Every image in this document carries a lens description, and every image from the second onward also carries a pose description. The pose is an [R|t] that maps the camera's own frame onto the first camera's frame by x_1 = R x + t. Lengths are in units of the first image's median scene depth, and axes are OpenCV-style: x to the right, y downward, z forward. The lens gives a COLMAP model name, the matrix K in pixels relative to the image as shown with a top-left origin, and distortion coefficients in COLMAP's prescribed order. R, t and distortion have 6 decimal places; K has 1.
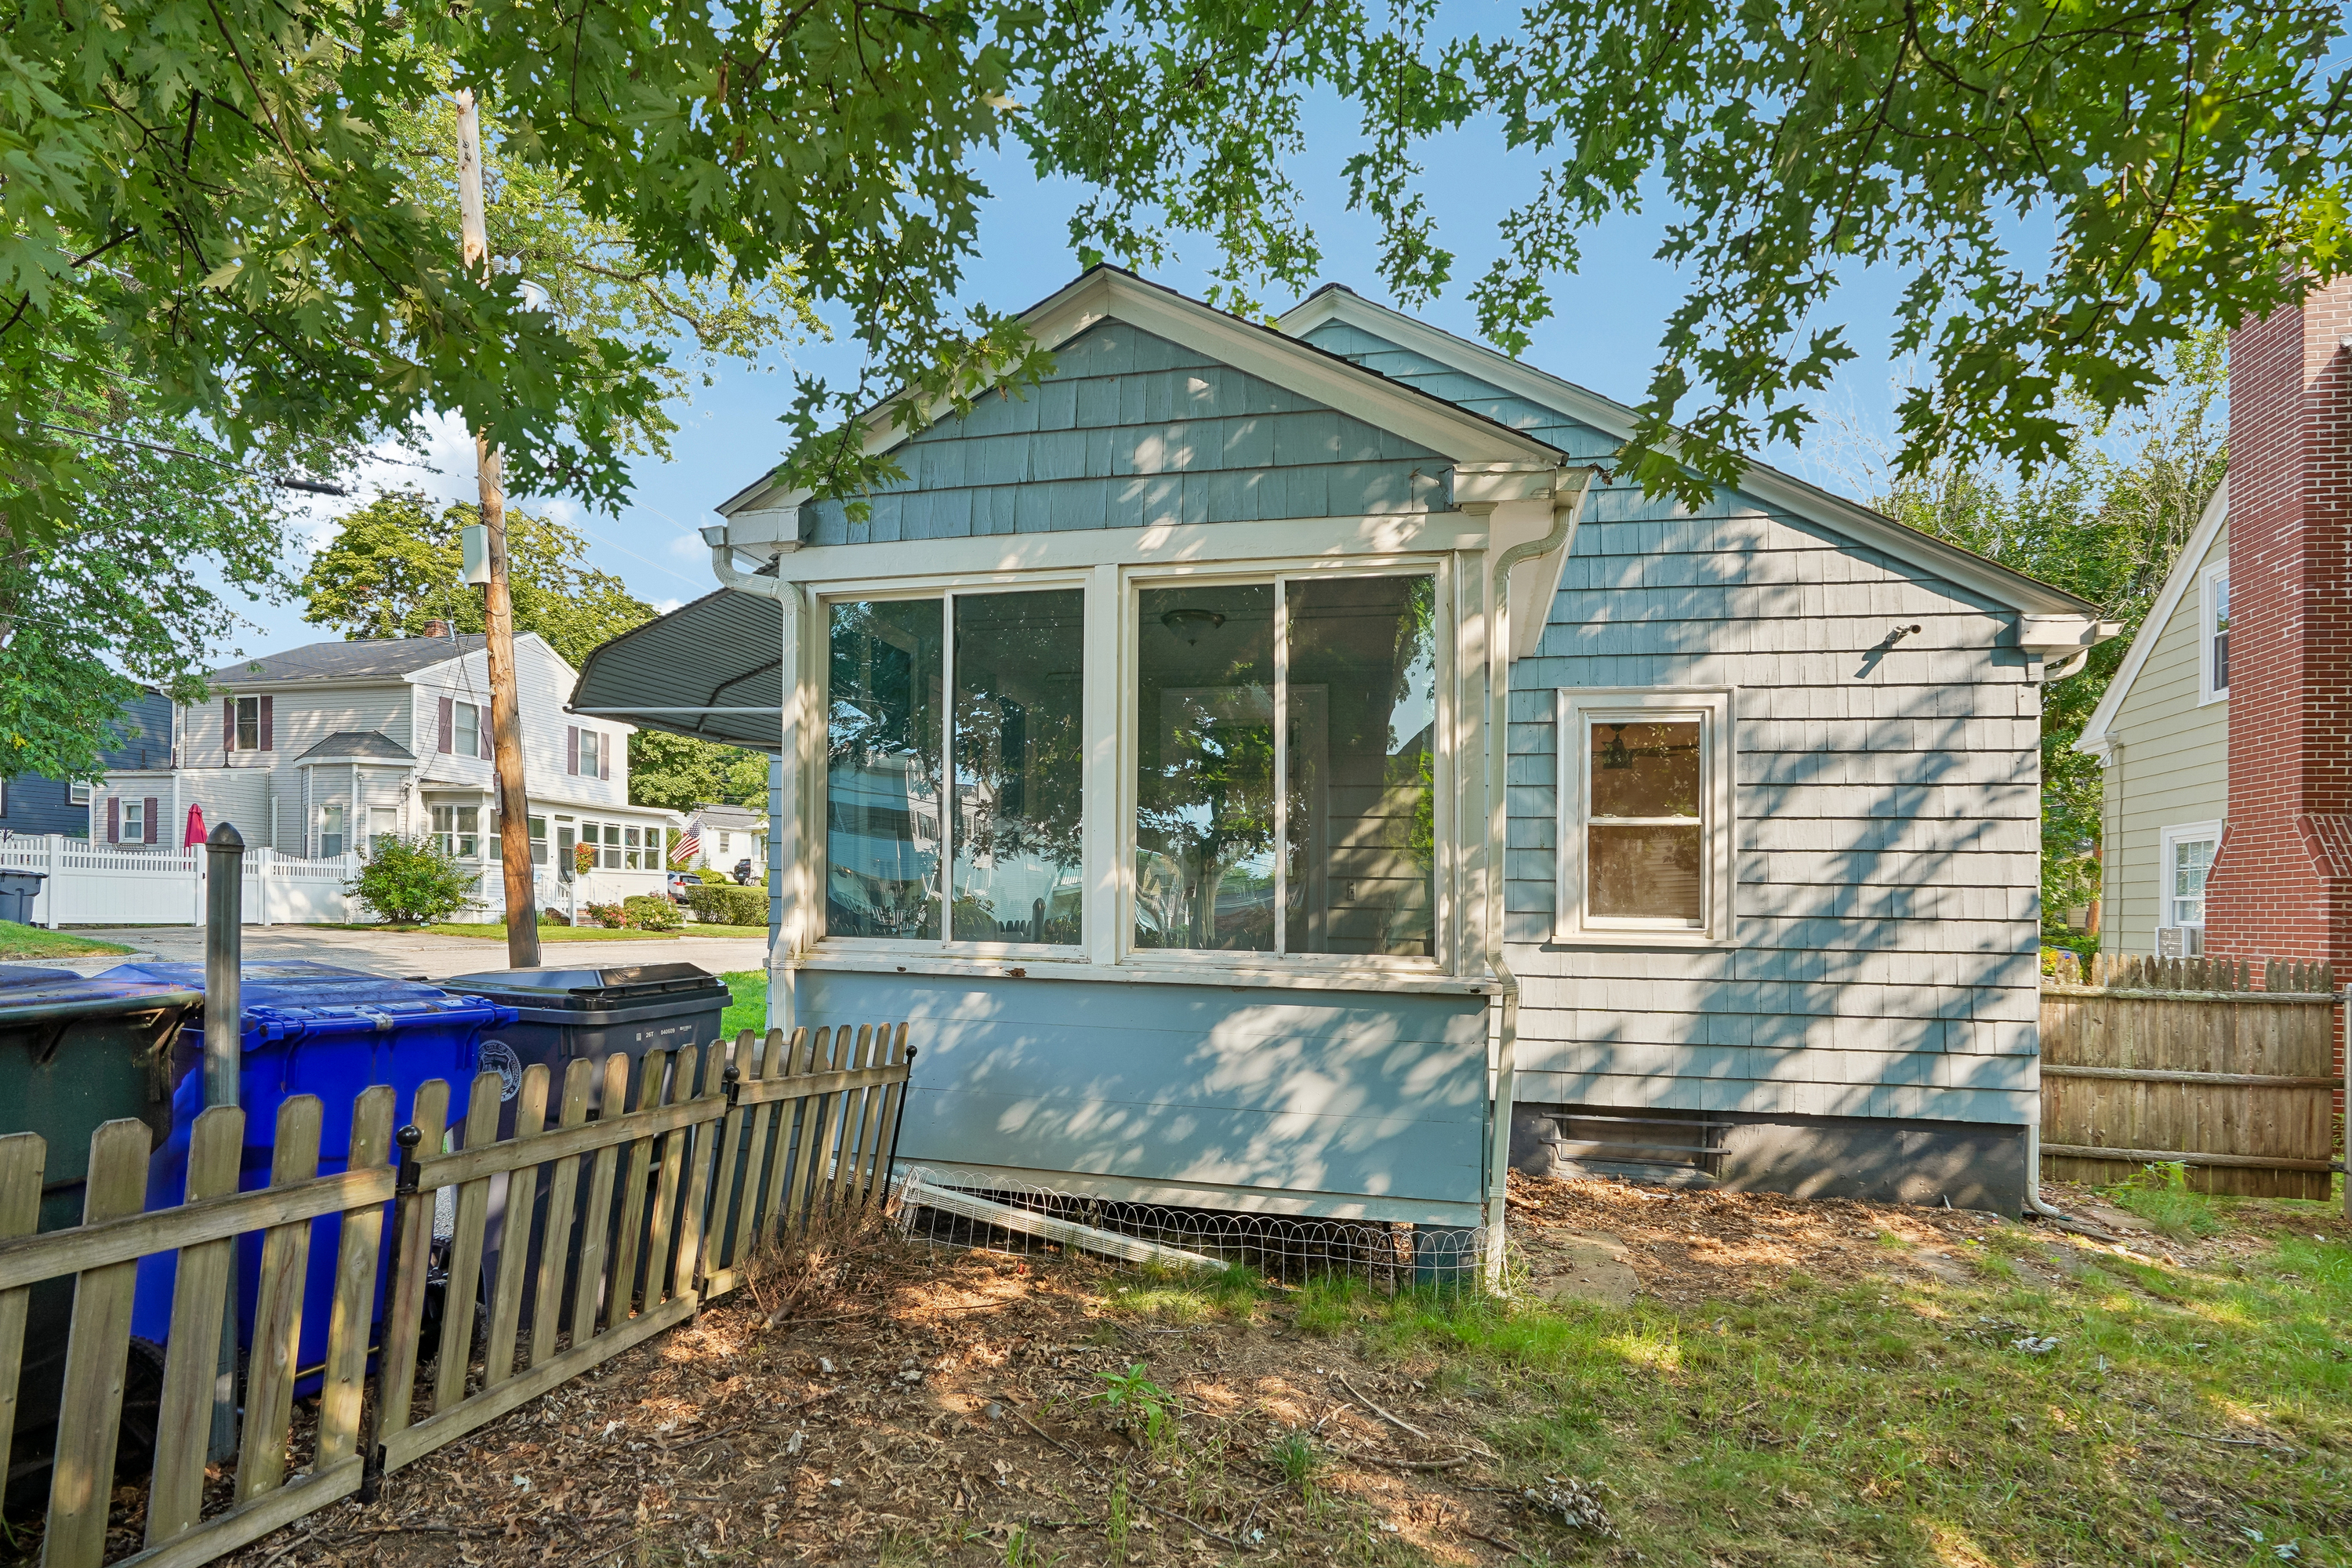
lens RADIAL K [[1144.1, 0, 1202.6], [0, 1144.1, 864.4], [0, 0, 1]] dist [-0.061285, 0.031921]
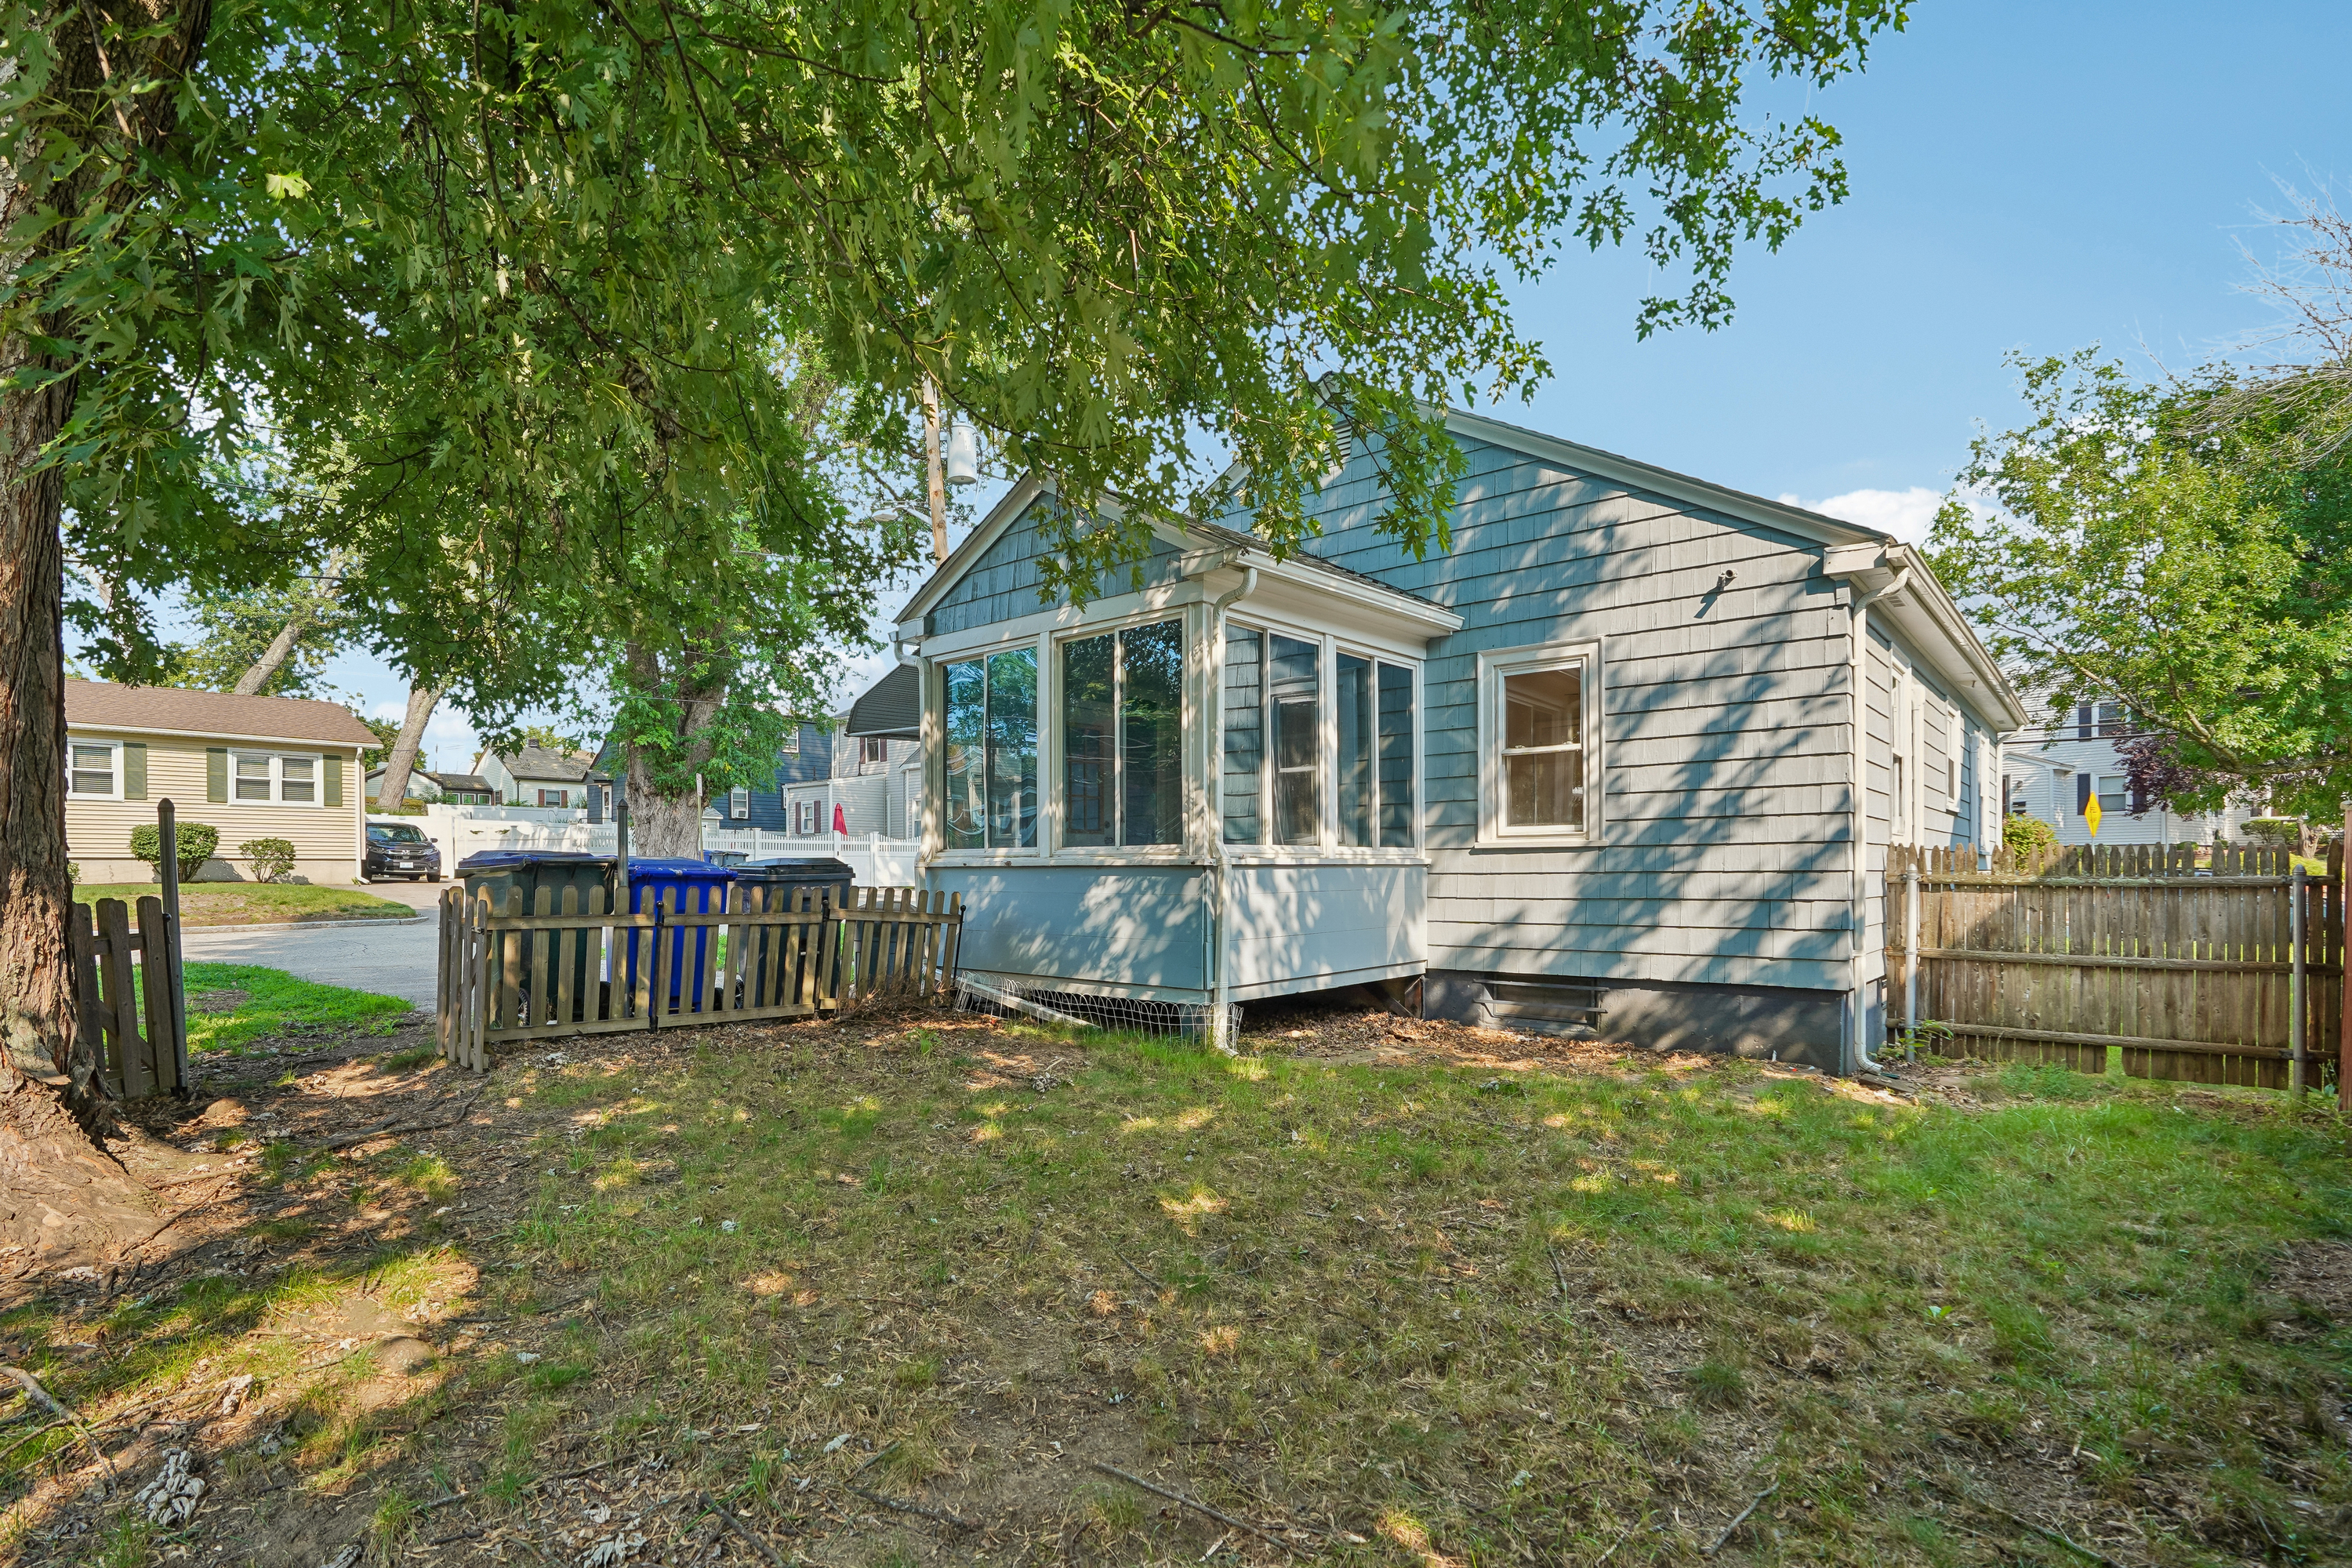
lens RADIAL K [[1127.7, 0, 1170.1], [0, 1127.7, 789.7], [0, 0, 1]] dist [-0.068673, 0.029325]
pose [[0.875990, -0.054621, -0.479227, 0.657893], [0.039909, 0.998368, -0.040841, 0.043504], [0.480676, 0.016651, 0.876740, -0.313380]]
